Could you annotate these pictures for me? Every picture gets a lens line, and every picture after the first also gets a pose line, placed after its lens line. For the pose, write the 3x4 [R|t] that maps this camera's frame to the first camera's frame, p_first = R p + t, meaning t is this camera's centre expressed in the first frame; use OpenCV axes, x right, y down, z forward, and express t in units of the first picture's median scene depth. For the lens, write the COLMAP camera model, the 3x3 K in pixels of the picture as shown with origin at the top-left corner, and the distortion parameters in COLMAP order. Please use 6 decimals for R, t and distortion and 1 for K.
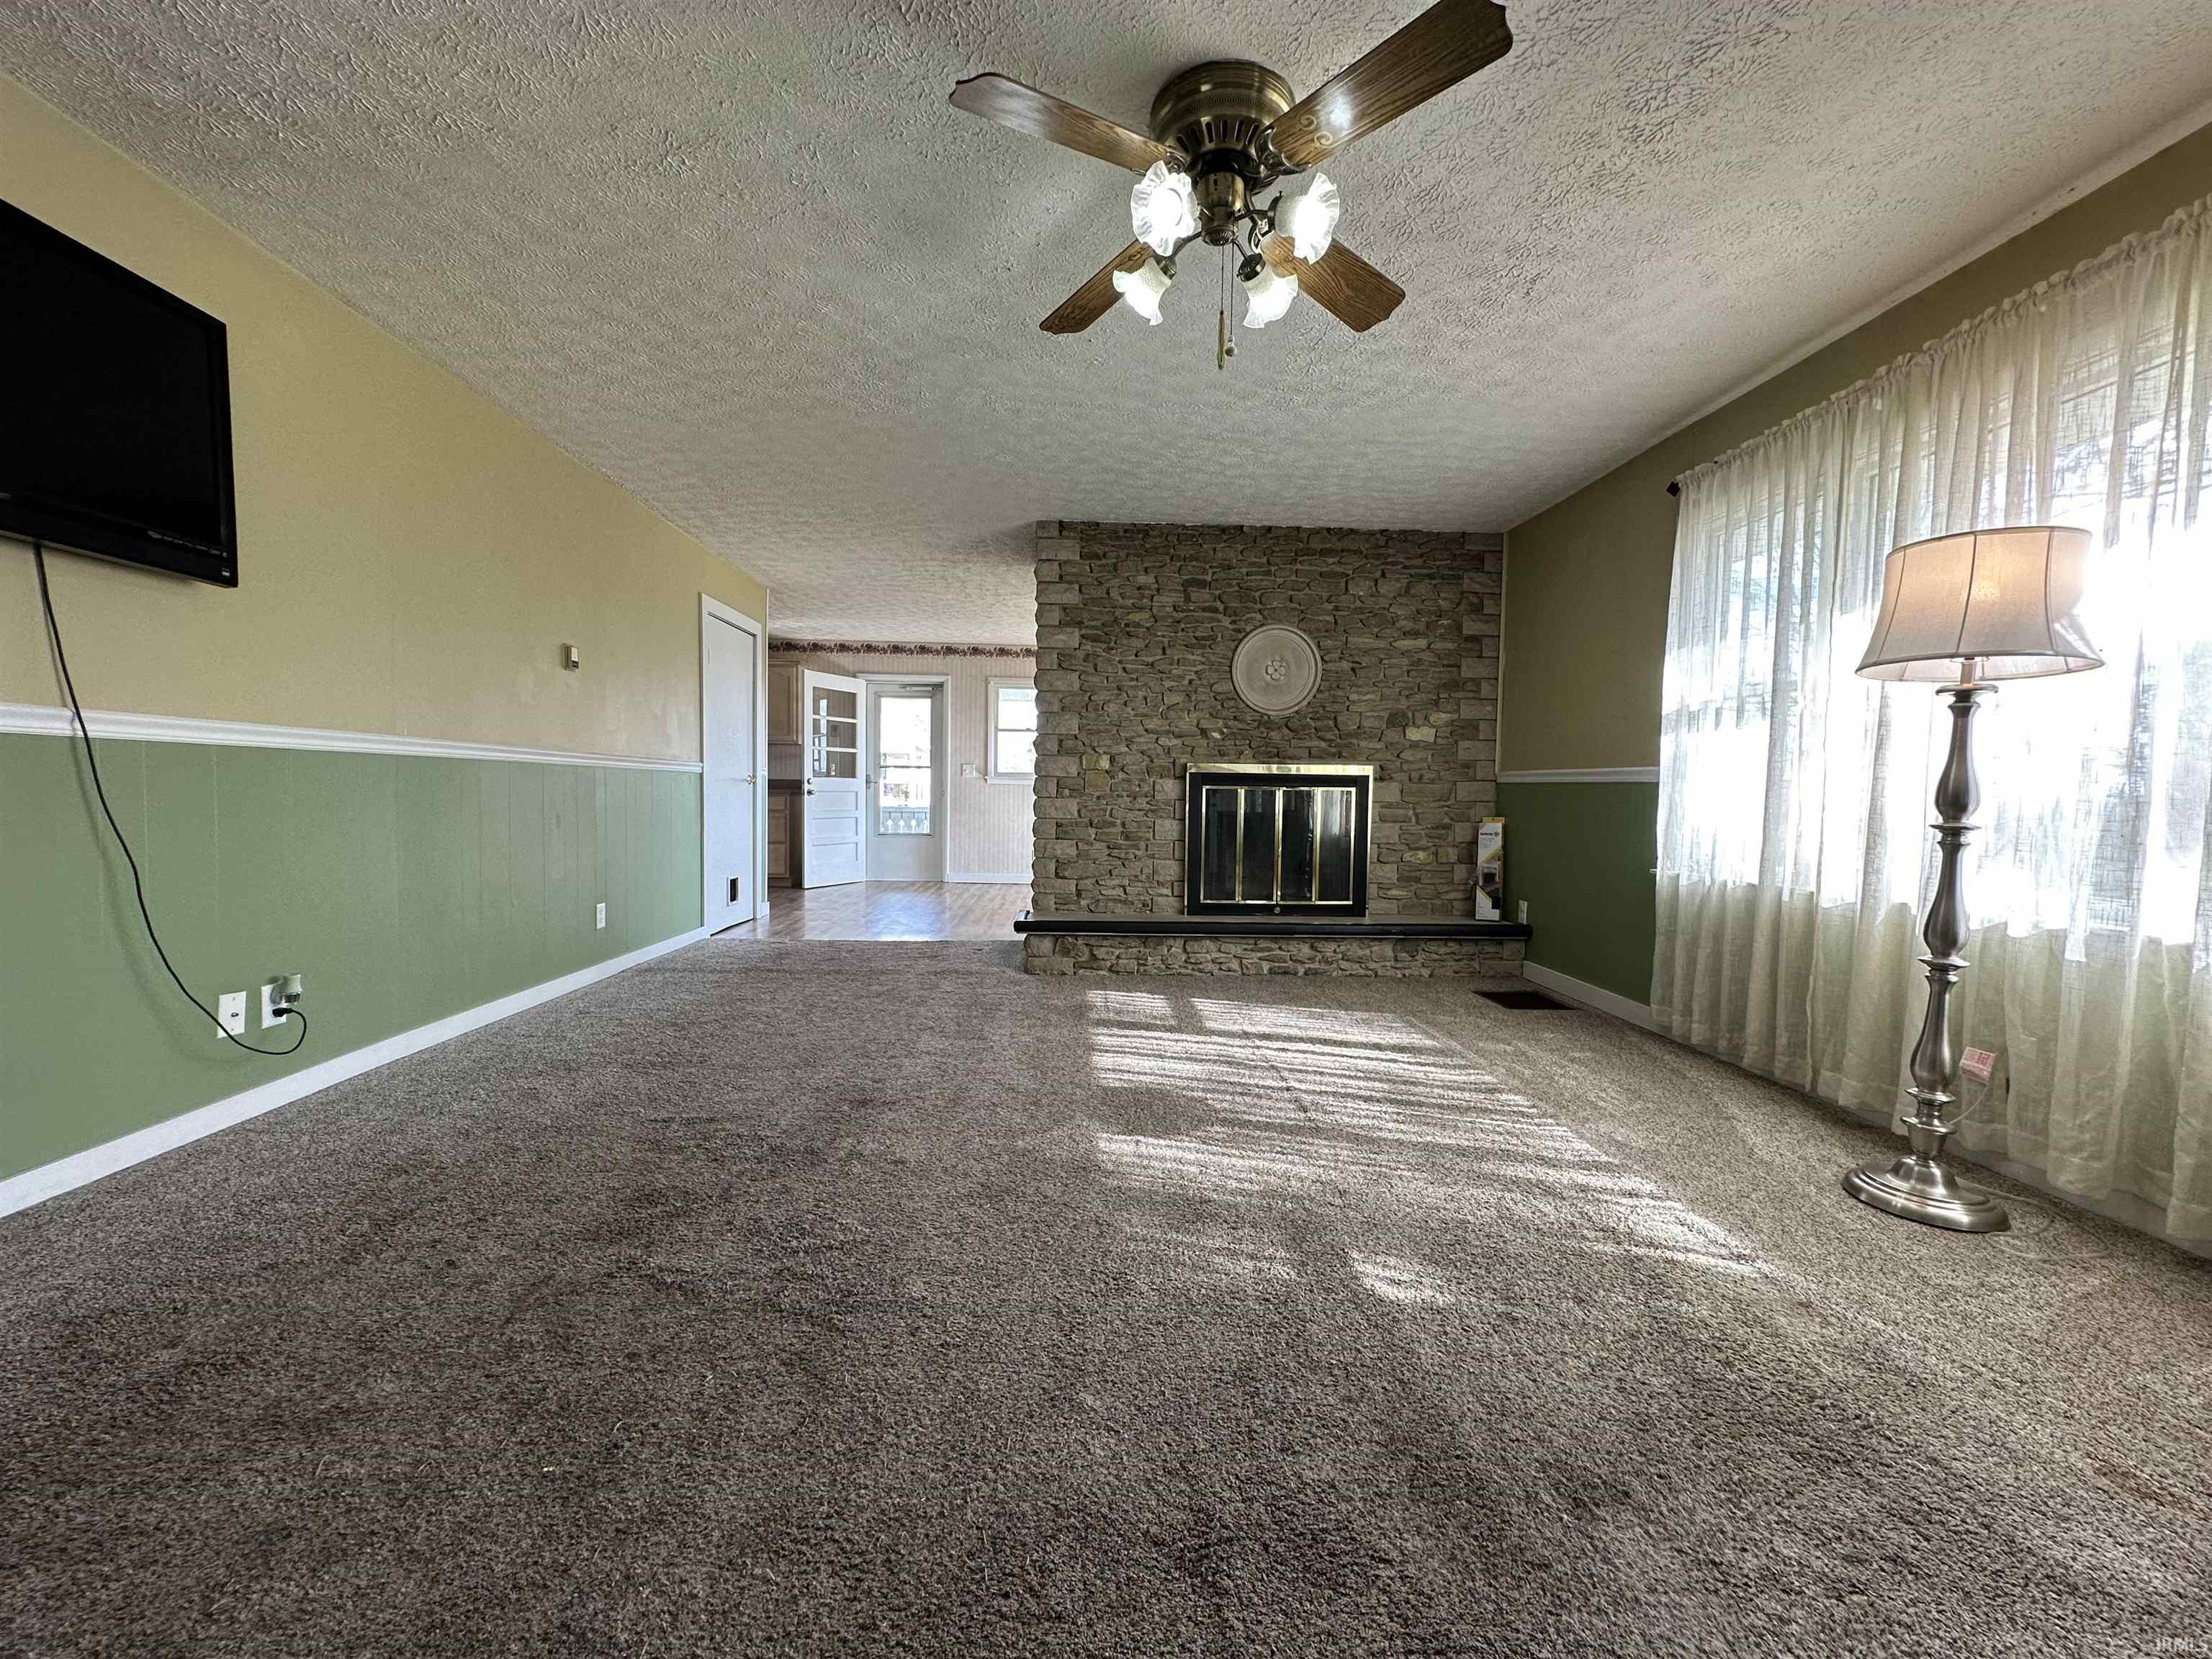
lens RADIAL K [[880.1, 0, 1104.9], [0, 880.1, 835.8], [0, 0, 1]] dist [-0.003980, -0.000264]
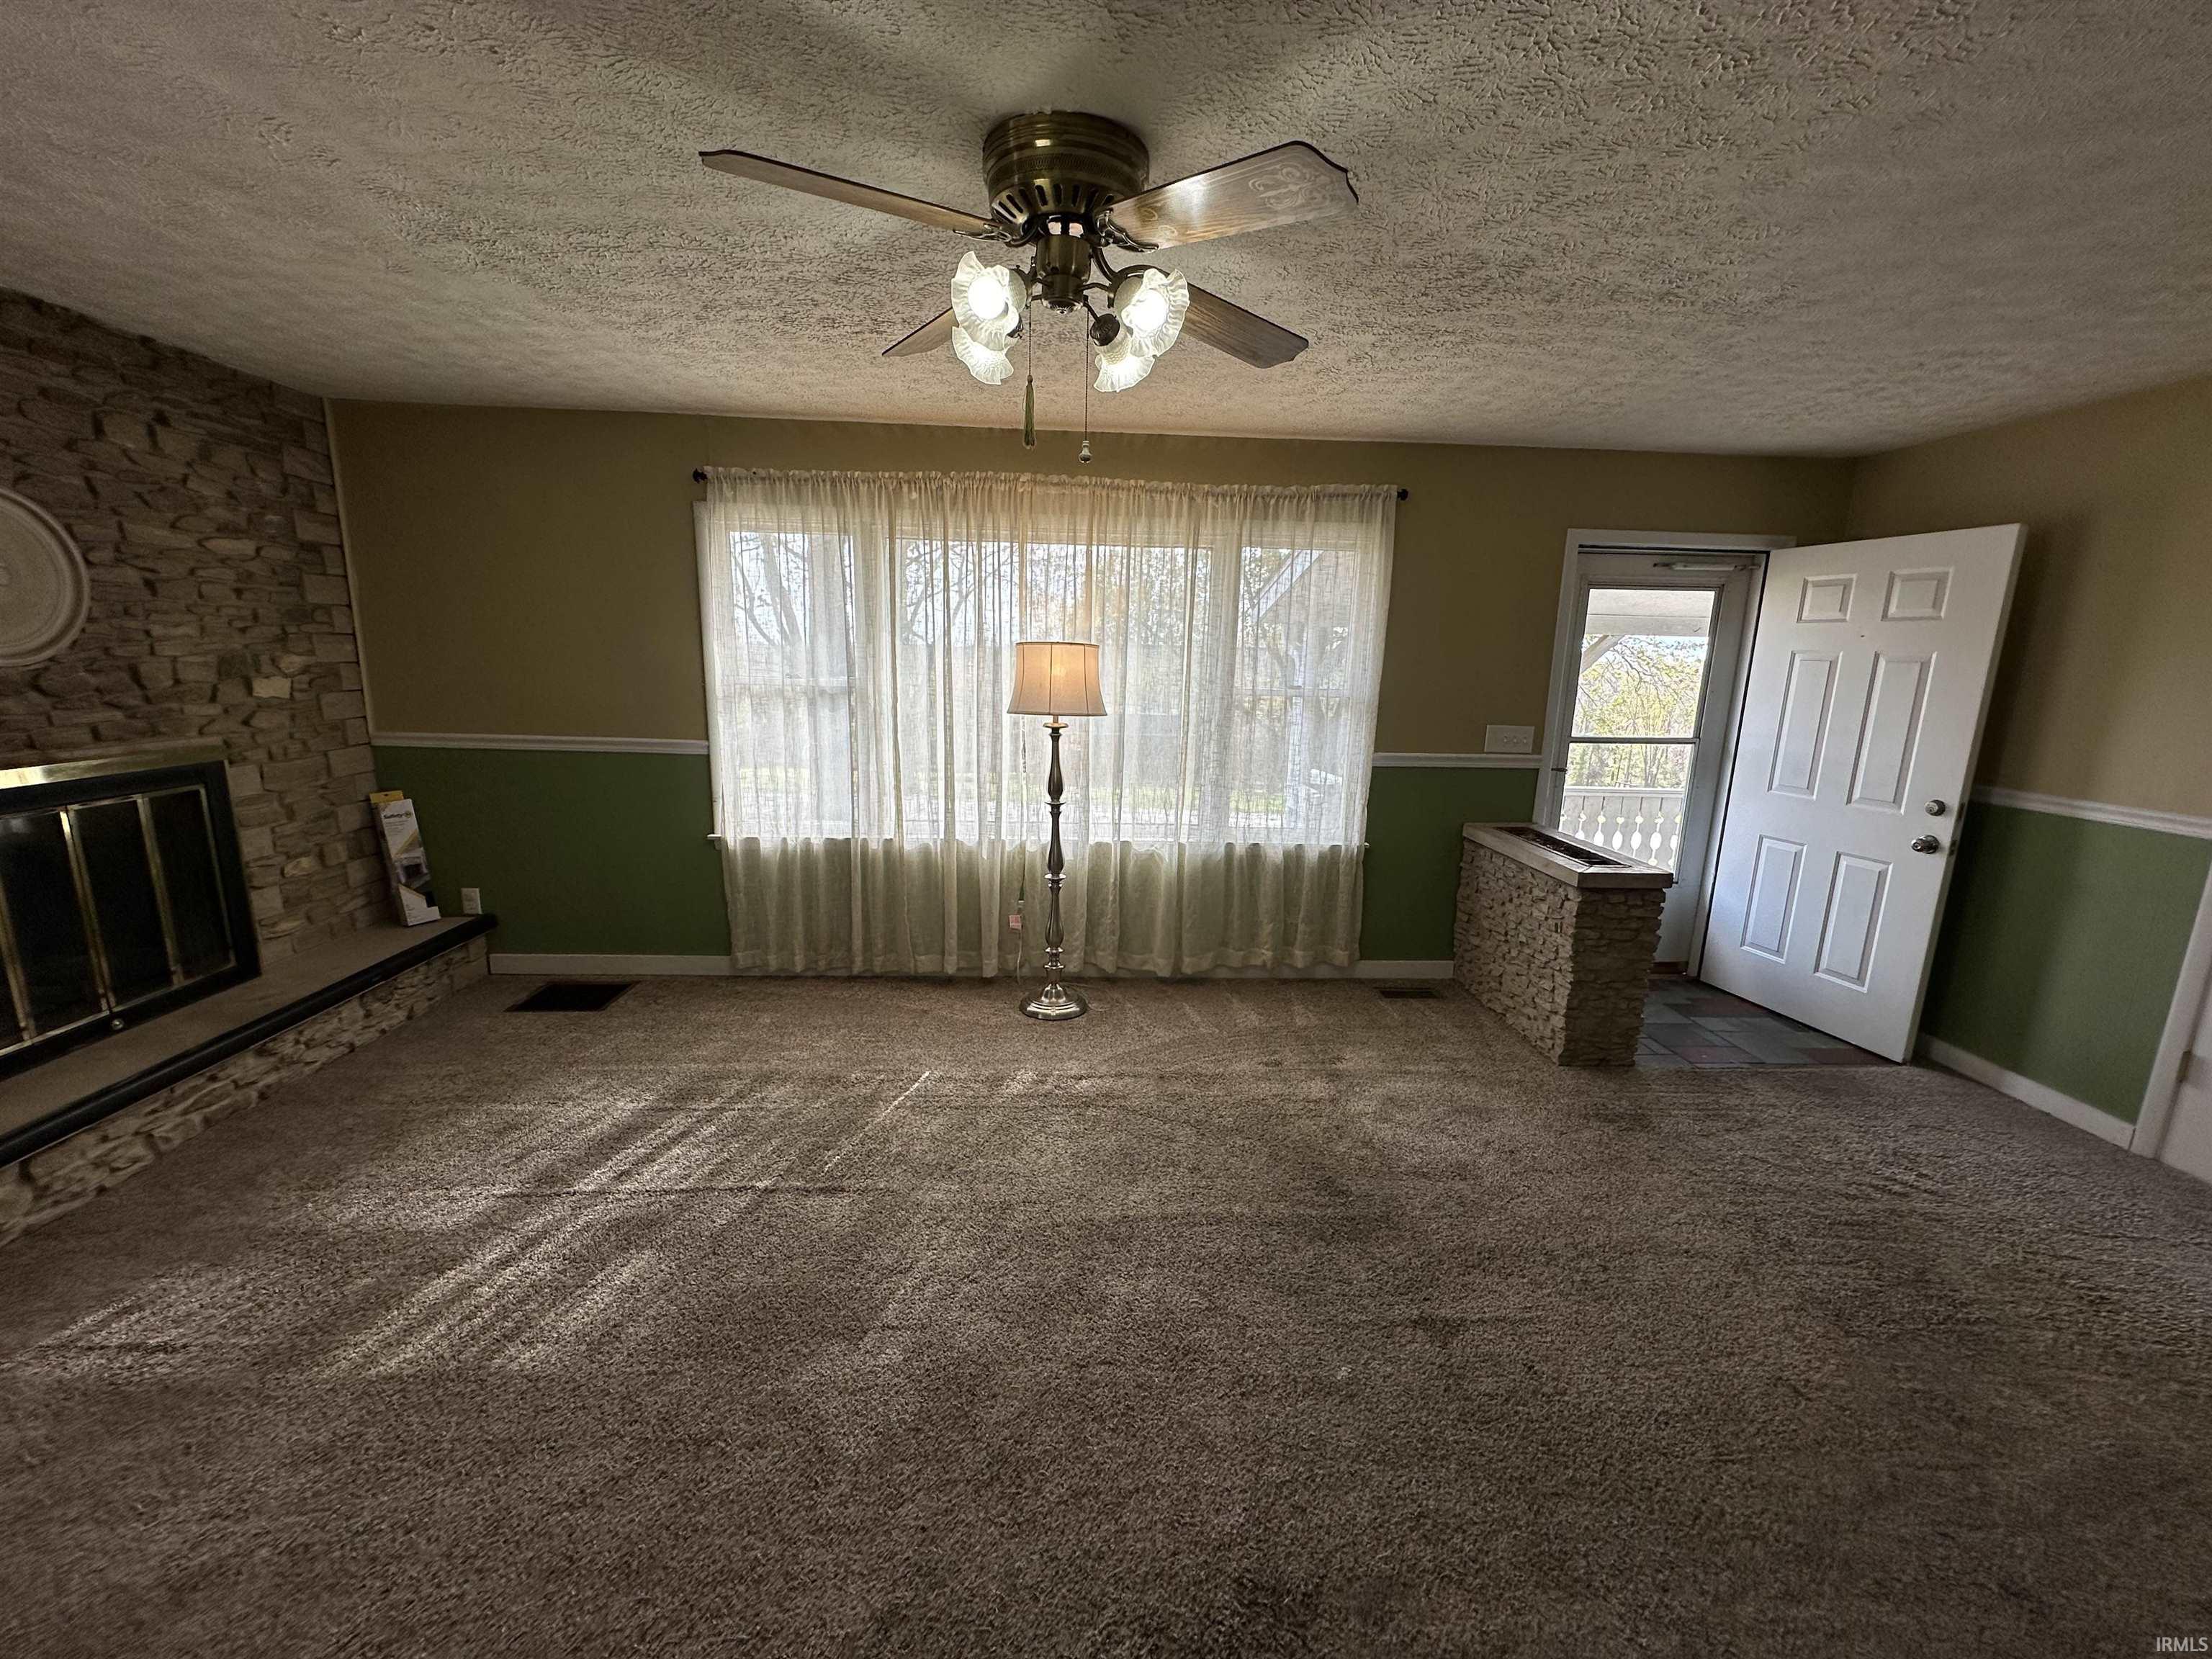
lens RADIAL K [[880.1, 0, 1104.9], [0, 880.1, 835.8], [0, 0, 1]] dist [-0.003980, -0.000264]
pose [[-0.016297, -0.219814, 0.975406, -0.327867], [0.022928, 0.975197, 0.220150, -0.139255], [-0.999604, 0.025952, -0.010853, 0.380587]]
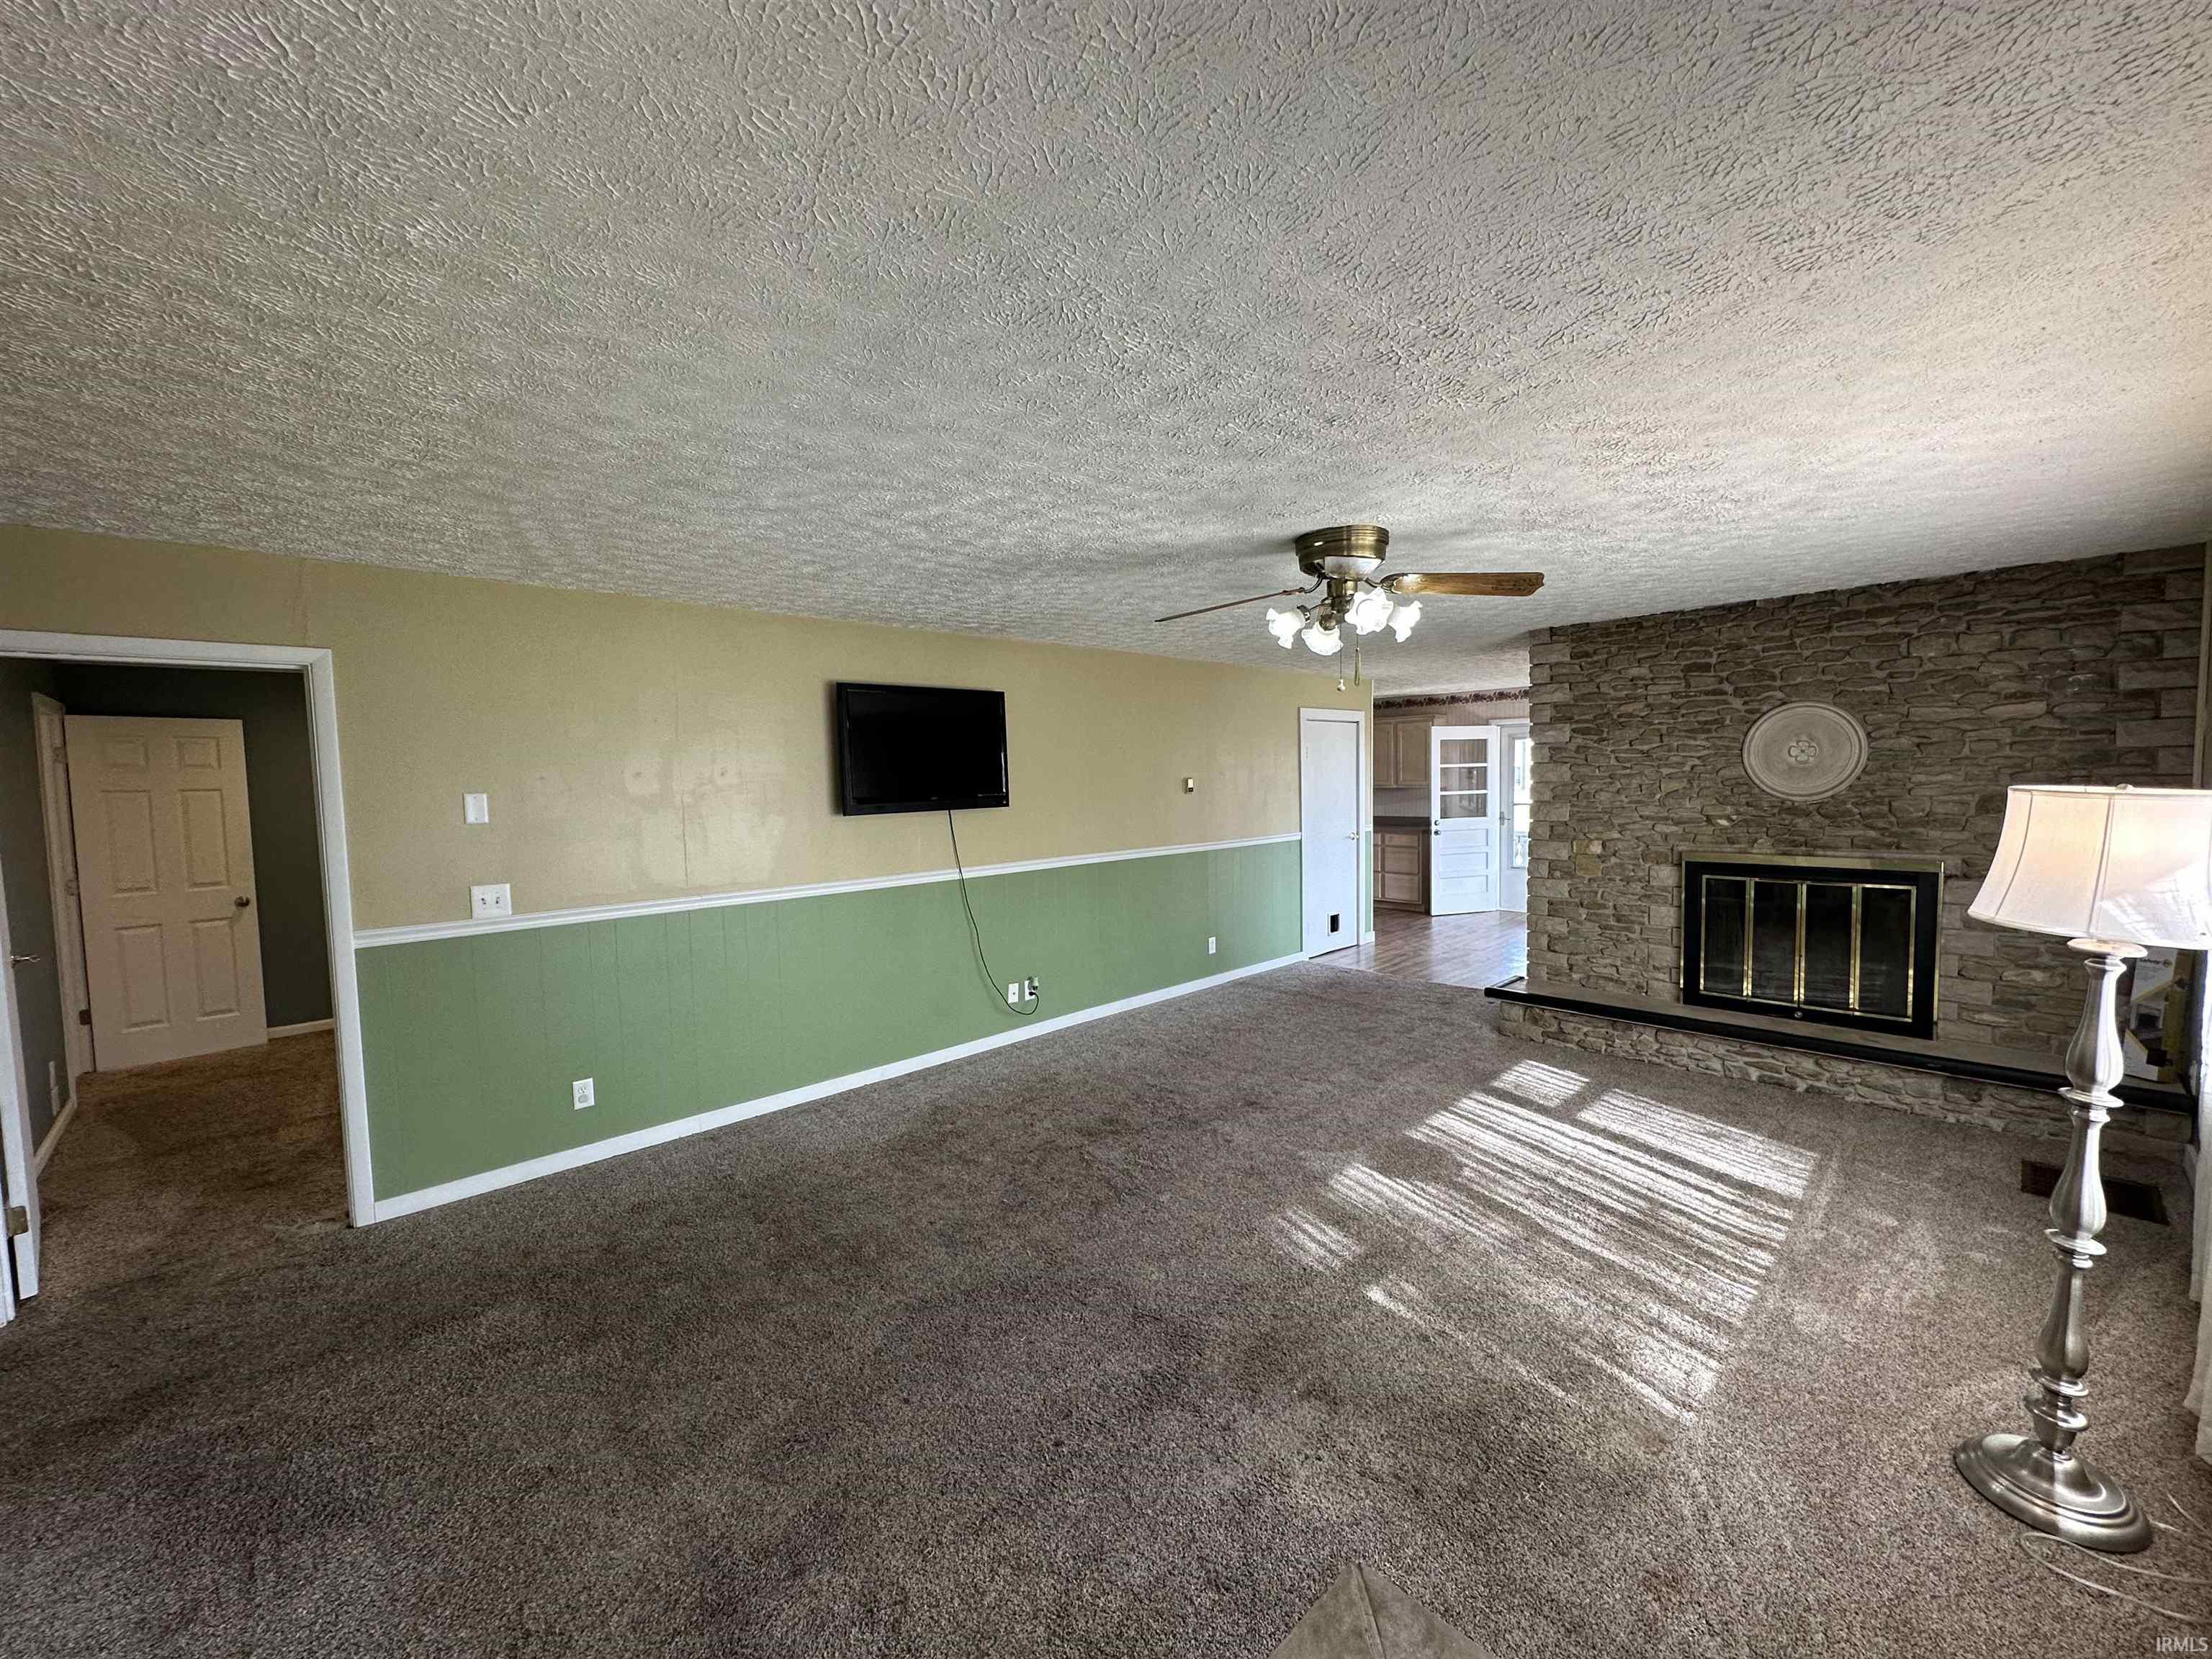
lens RADIAL K [[875.2, 0, 1098.5], [0, 875.2, 837.4], [0, 0, 1]] dist [-0.001243, 0.000188]
pose [[0.658410, 0.019721, -0.752401, 0.398522], [-0.001221, 0.999683, 0.025134, -0.121873], [0.752658, -0.015629, 0.658226, -0.143285]]
